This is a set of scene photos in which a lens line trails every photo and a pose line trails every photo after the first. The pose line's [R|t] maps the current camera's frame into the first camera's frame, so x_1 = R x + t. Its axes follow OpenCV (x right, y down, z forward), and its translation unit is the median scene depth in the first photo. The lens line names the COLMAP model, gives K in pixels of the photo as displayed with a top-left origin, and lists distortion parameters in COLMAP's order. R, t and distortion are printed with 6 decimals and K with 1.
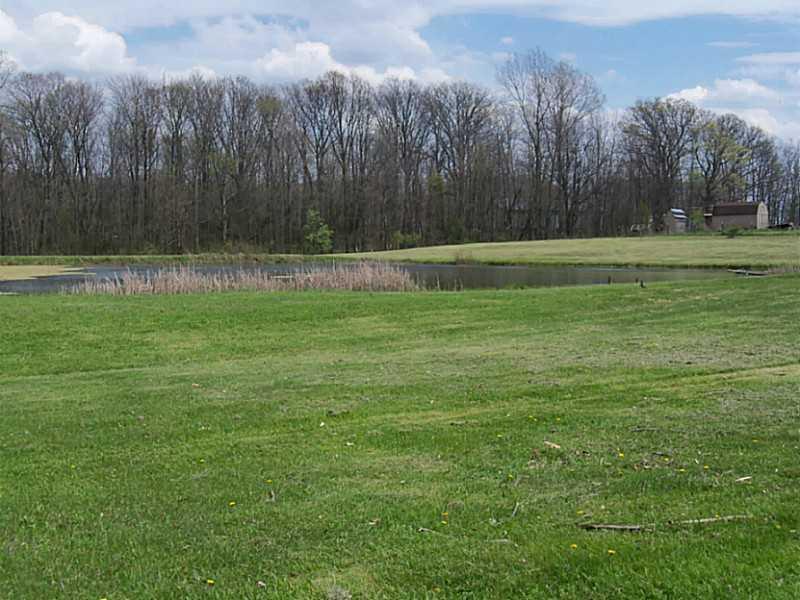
lens RADIAL K [[1141.9, 0, 400.0], [0, 1141.9, 300.0], [0, 0, 1]] dist [-0.033049, -0.033576]
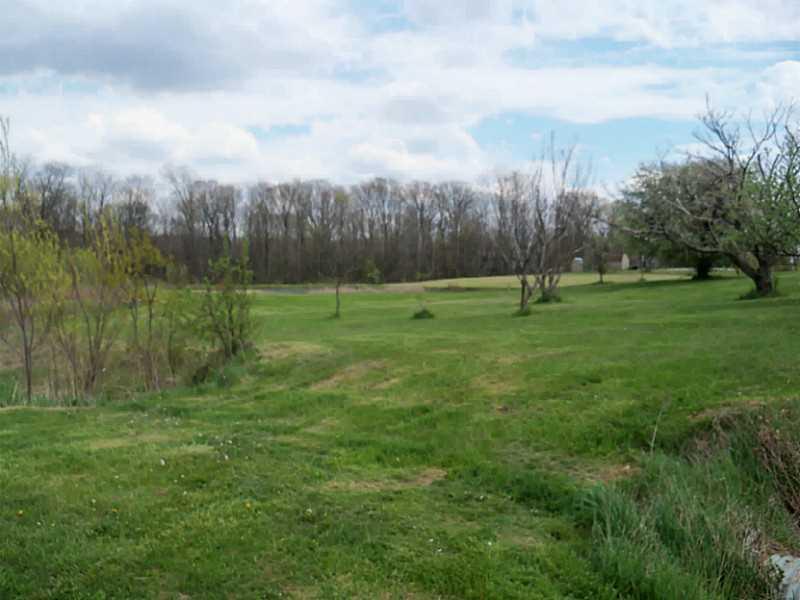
lens RADIAL K [[824.0, 0, 400.0], [0, 824.0, 300.0], [0, 0, 1]] dist [-0.237351, 0.010860]
pose [[0.999711, -0.005414, -0.023429, -0.000402], [0.004892, 0.999740, -0.022263, 0.009418], [0.023544, 0.022142, 0.999478, -0.219929]]
